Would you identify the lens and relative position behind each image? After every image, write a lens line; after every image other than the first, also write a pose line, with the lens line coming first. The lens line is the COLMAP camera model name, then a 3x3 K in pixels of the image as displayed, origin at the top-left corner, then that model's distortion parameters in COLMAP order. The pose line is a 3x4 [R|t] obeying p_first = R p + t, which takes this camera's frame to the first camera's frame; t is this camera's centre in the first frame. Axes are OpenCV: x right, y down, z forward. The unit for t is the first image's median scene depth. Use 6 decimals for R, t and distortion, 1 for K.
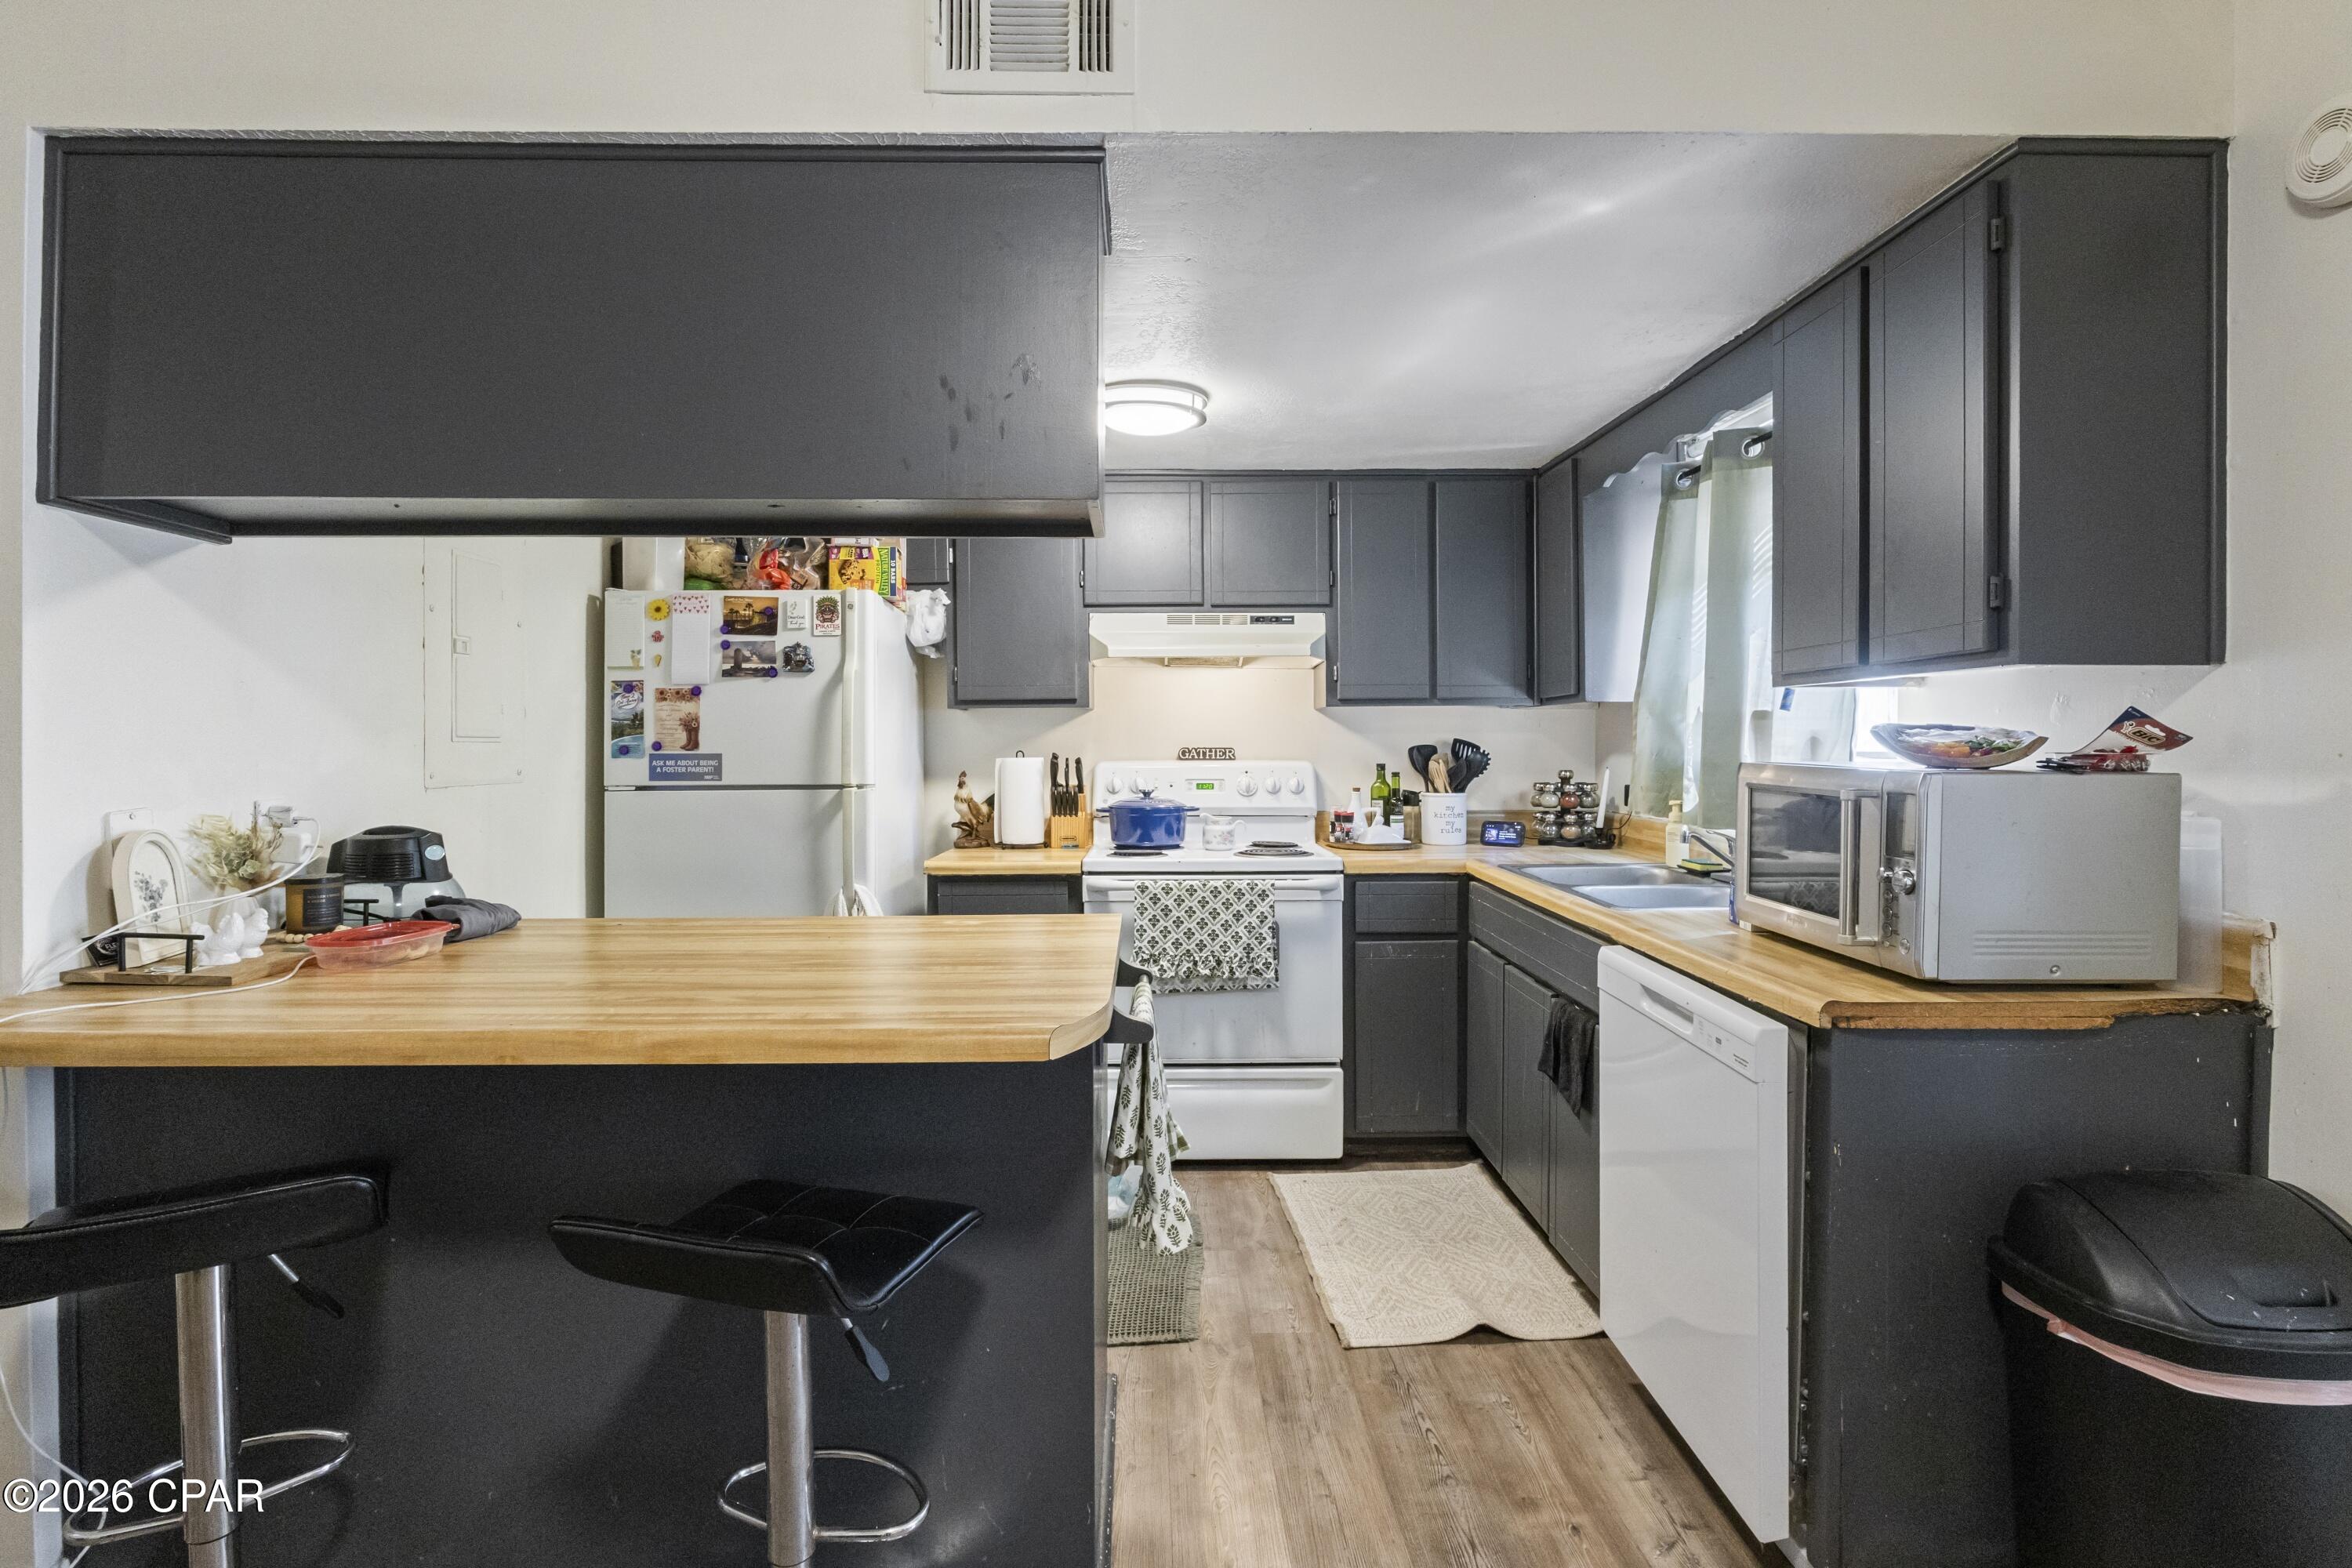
lens RADIAL K [[1116.1, 0, 1176.0], [0, 1116.1, 784.0], [0, 0, 1]] dist [-0.014204, 0.000118]
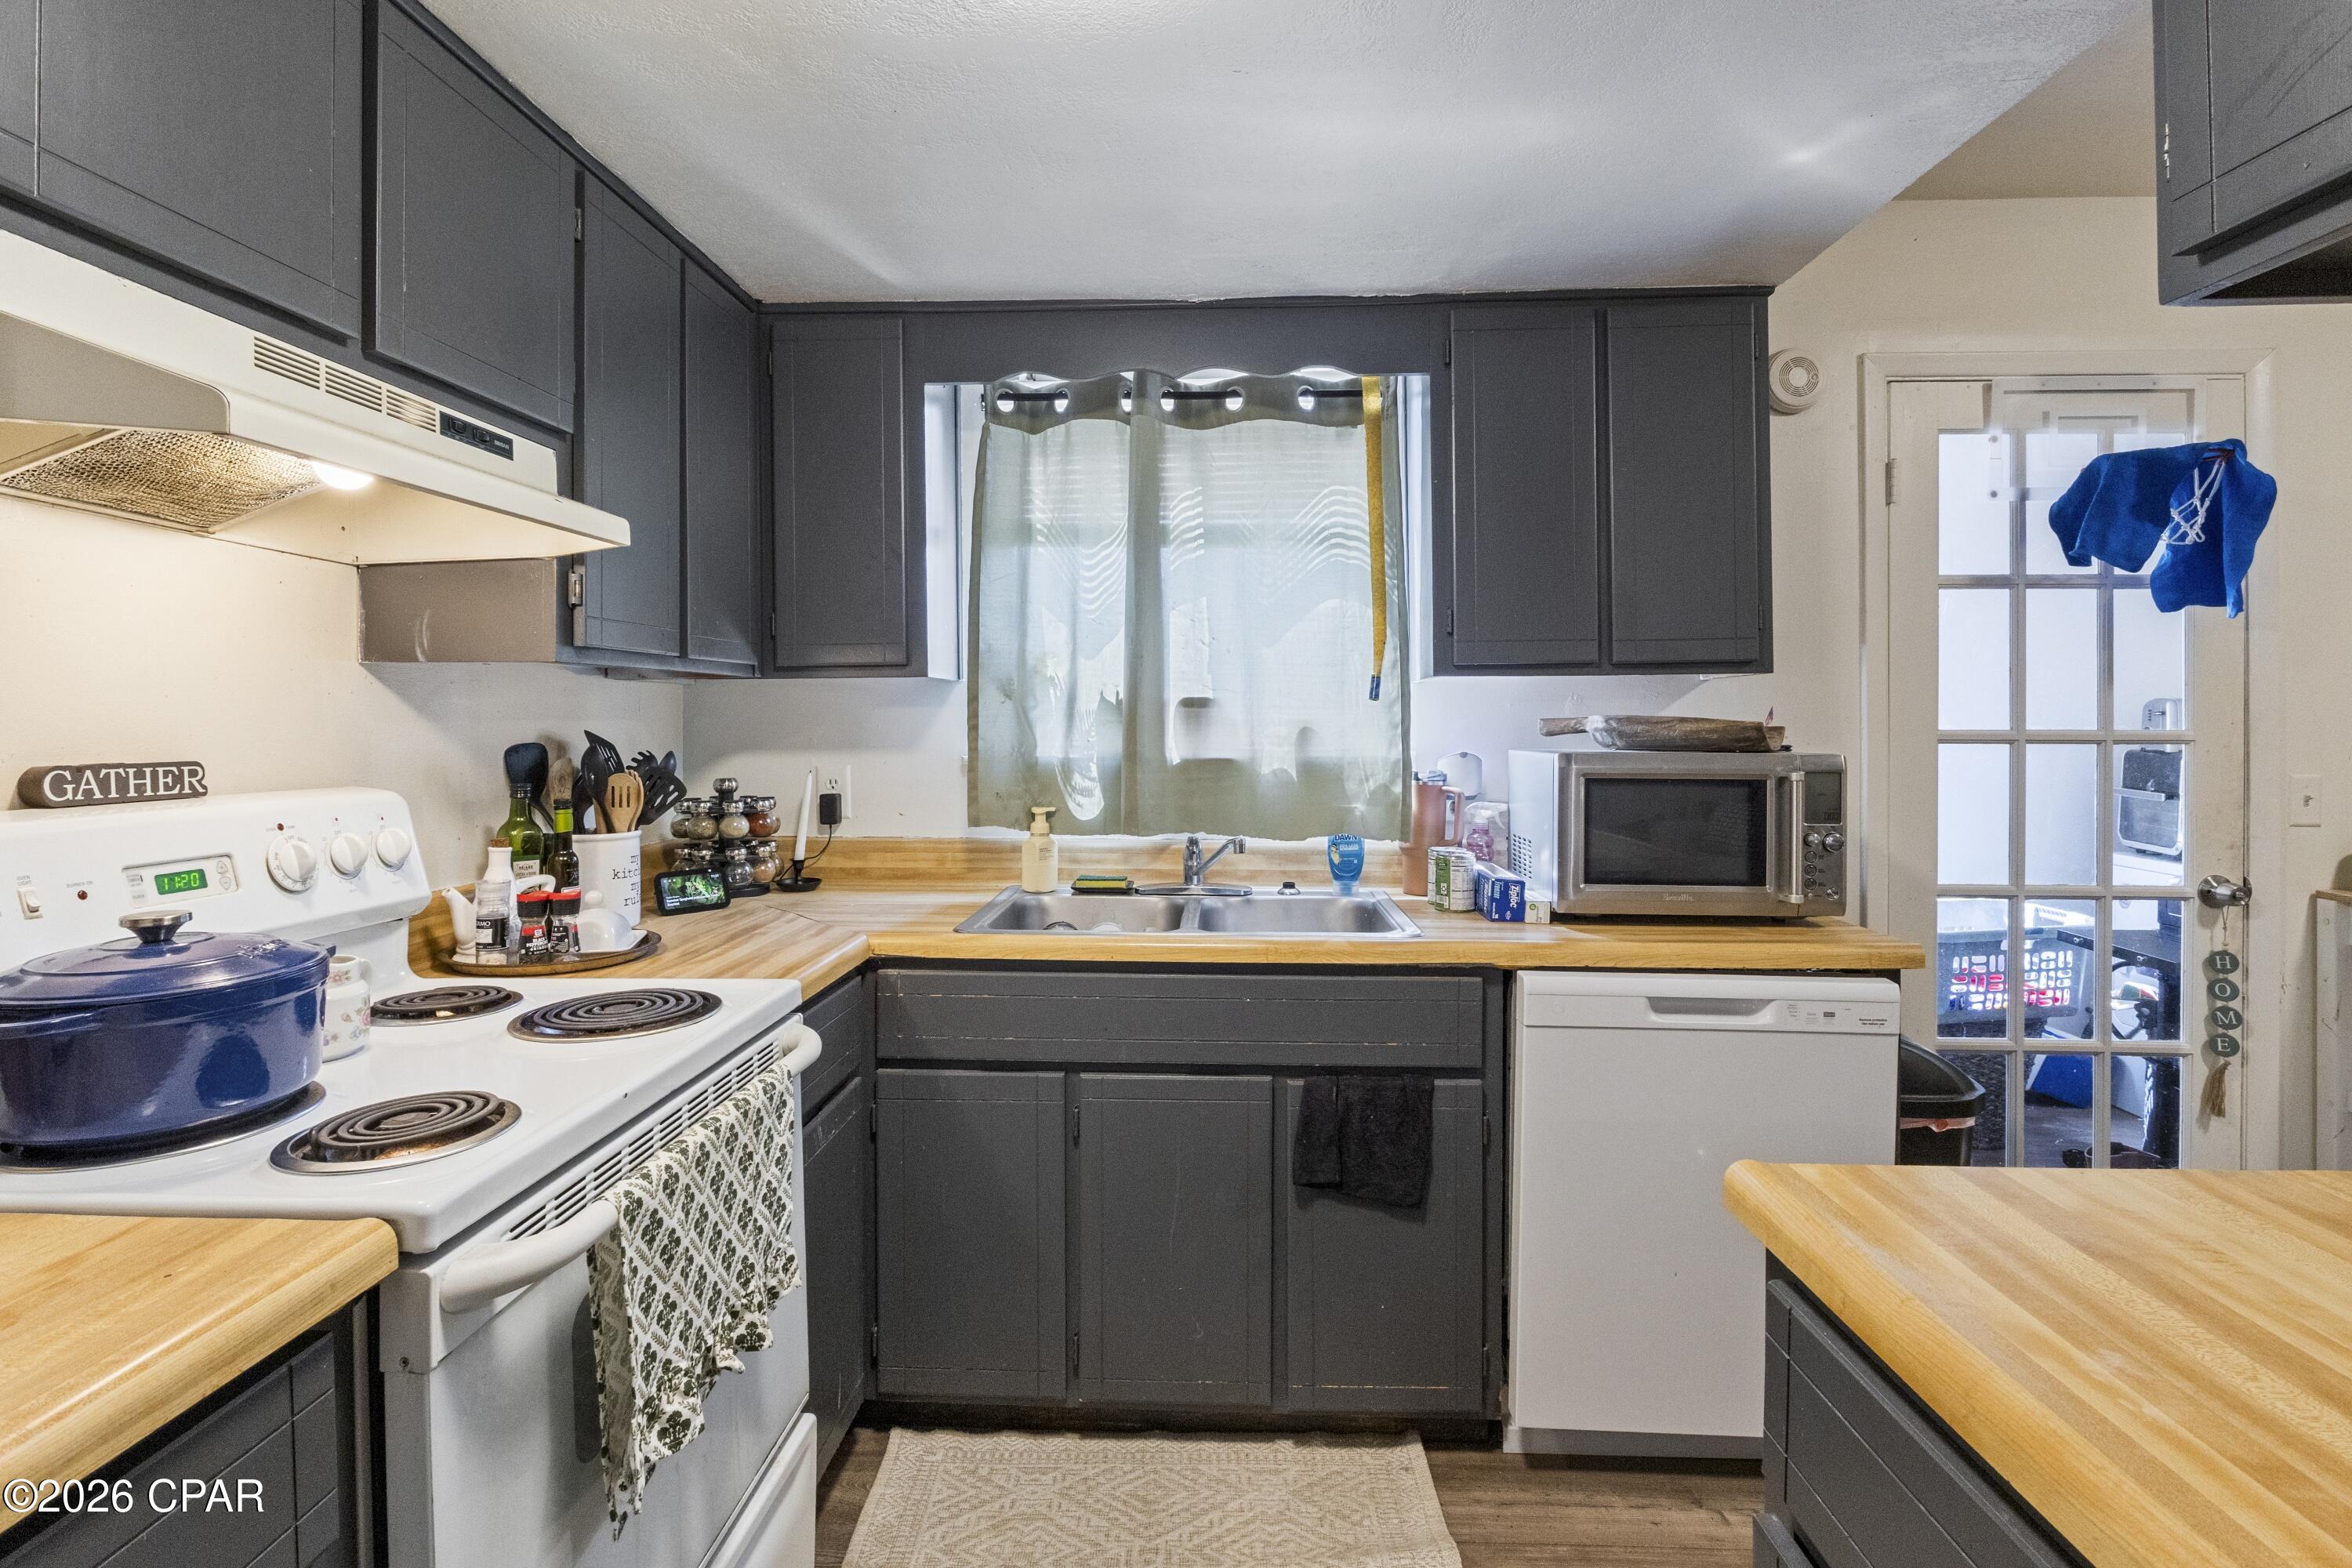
lens RADIAL K [[1116.1, 0, 1176.0], [0, 1116.1, 784.0], [0, 0, 1]] dist [-0.014204, 0.000118]
pose [[0.072240, -0.056572, 0.995782, -0.298917], [0.037804, 0.997828, 0.053946, -0.036105], [-0.996671, 0.033748, 0.074222, 0.735477]]
